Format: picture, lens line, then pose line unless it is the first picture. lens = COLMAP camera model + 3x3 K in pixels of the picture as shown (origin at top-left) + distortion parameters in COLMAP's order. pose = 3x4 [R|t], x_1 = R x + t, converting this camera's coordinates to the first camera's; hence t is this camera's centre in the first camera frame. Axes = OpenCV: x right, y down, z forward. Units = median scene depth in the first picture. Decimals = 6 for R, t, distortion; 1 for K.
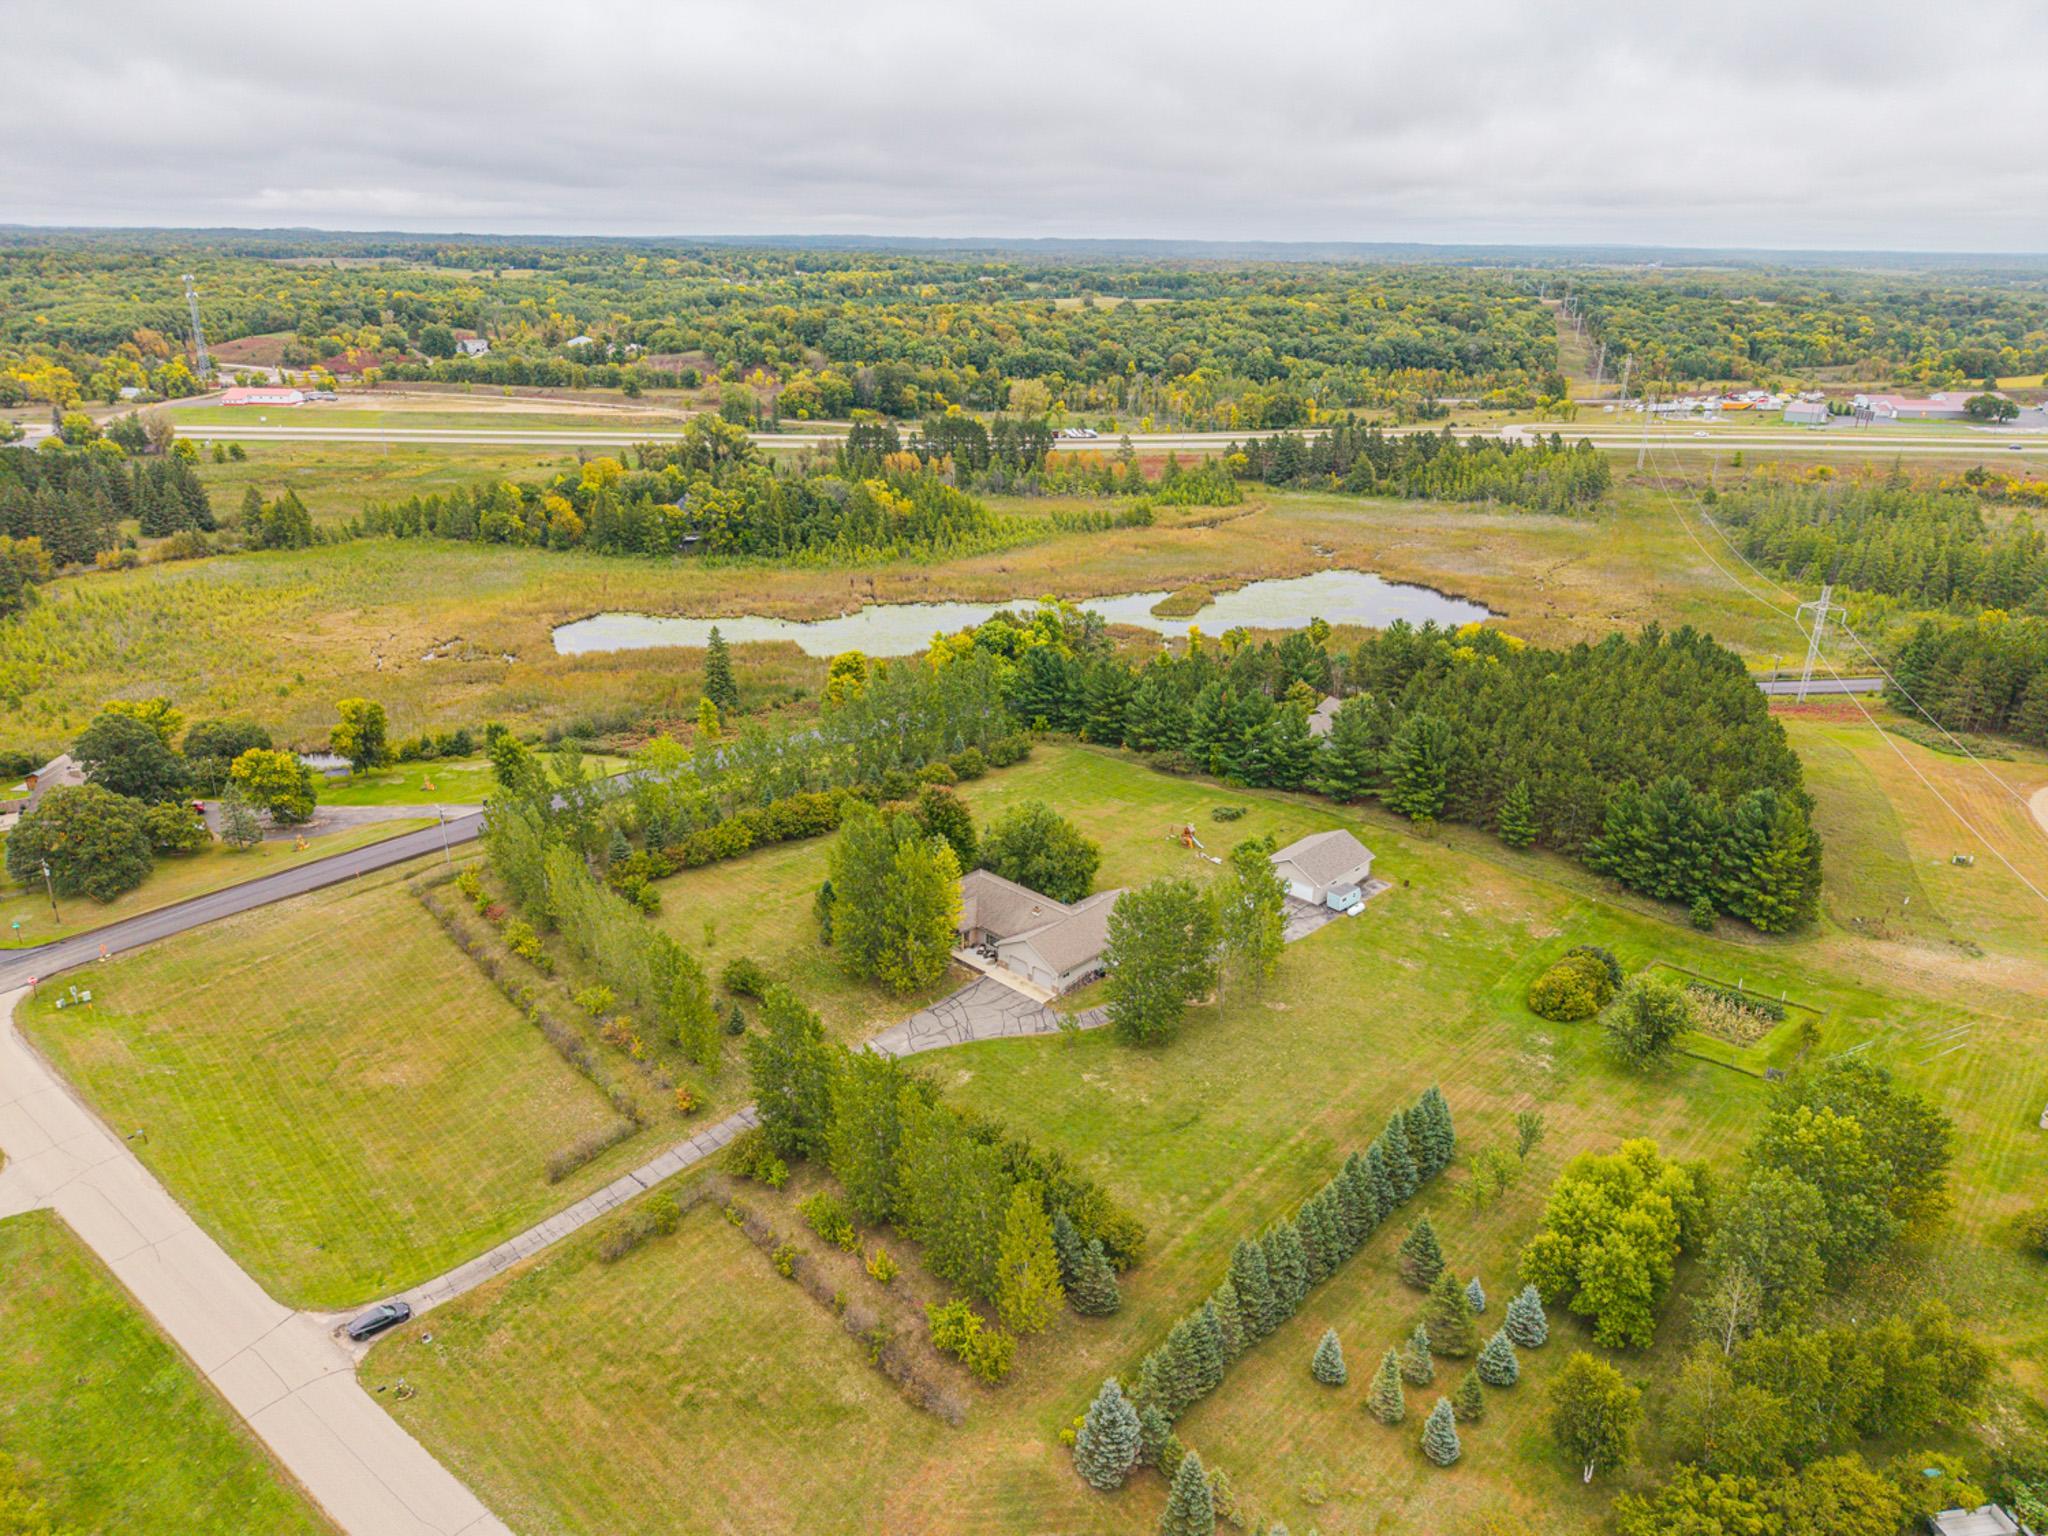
lens RADIAL K [[1412.8, 0, 1029.1], [0, 1412.8, 877.6], [0, 0, 1]] dist [-0.000362, -0.012043]
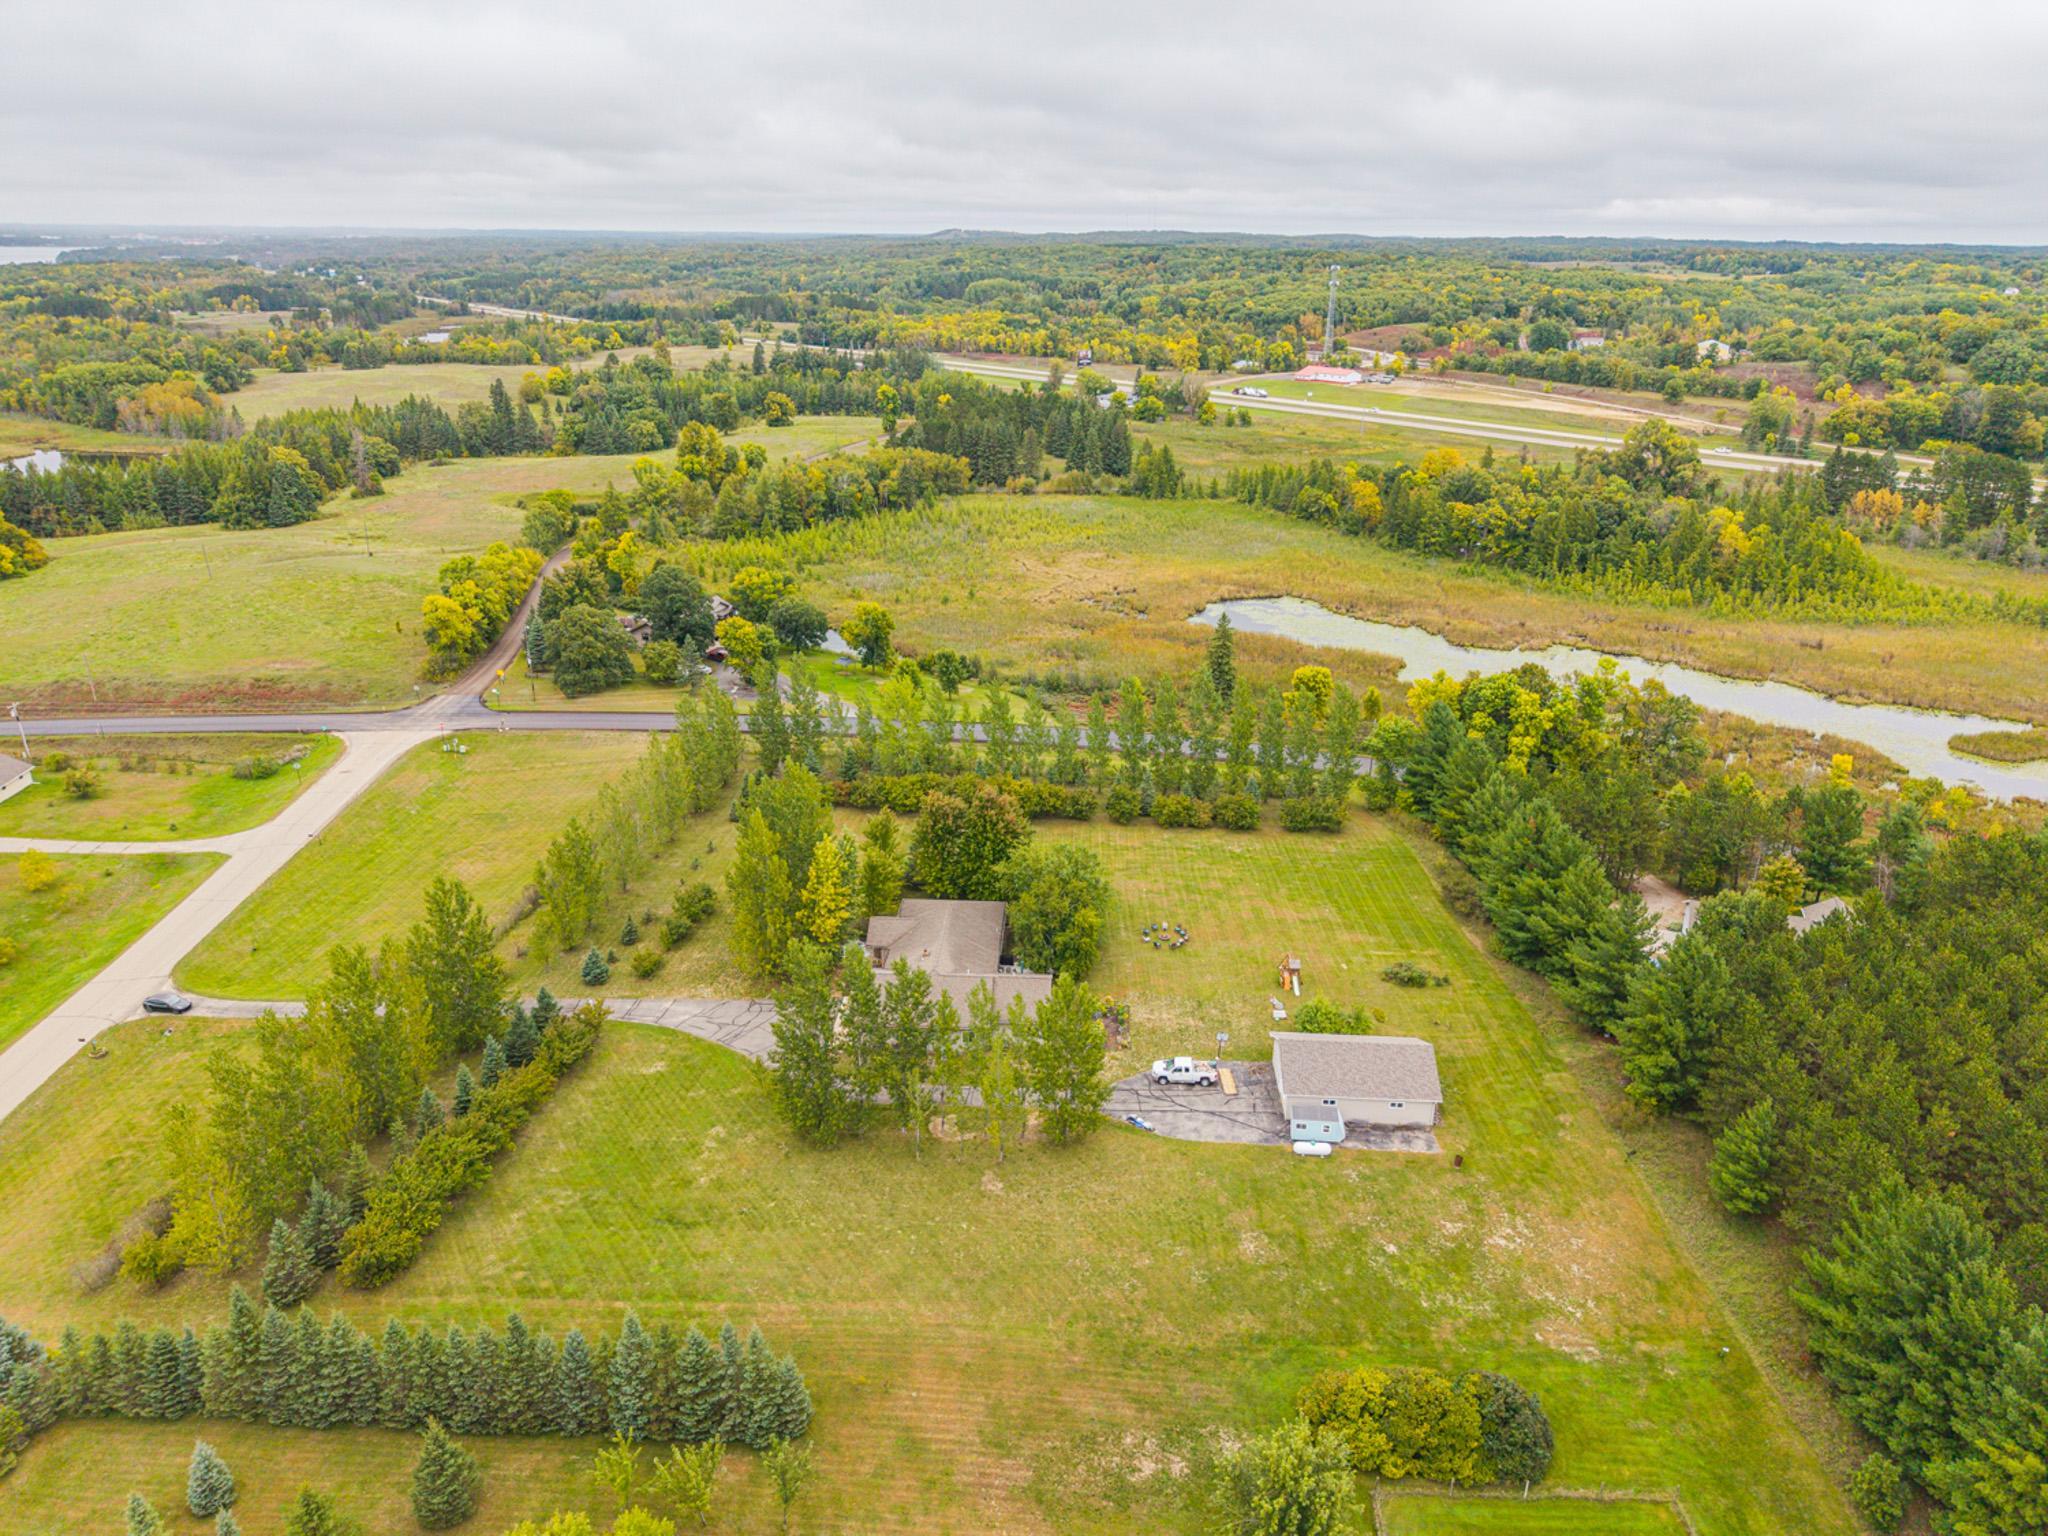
lens RADIAL K [[1412.8, 0, 1029.1], [0, 1412.8, 877.6], [0, 0, 1]] dist [-0.000362, -0.012043]
pose [[0.622892, 0.312848, -0.717030, 0.232335], [-0.322336, 0.937775, 0.129144, -0.053482], [0.712815, 0.150682, 0.684974, 0.177129]]
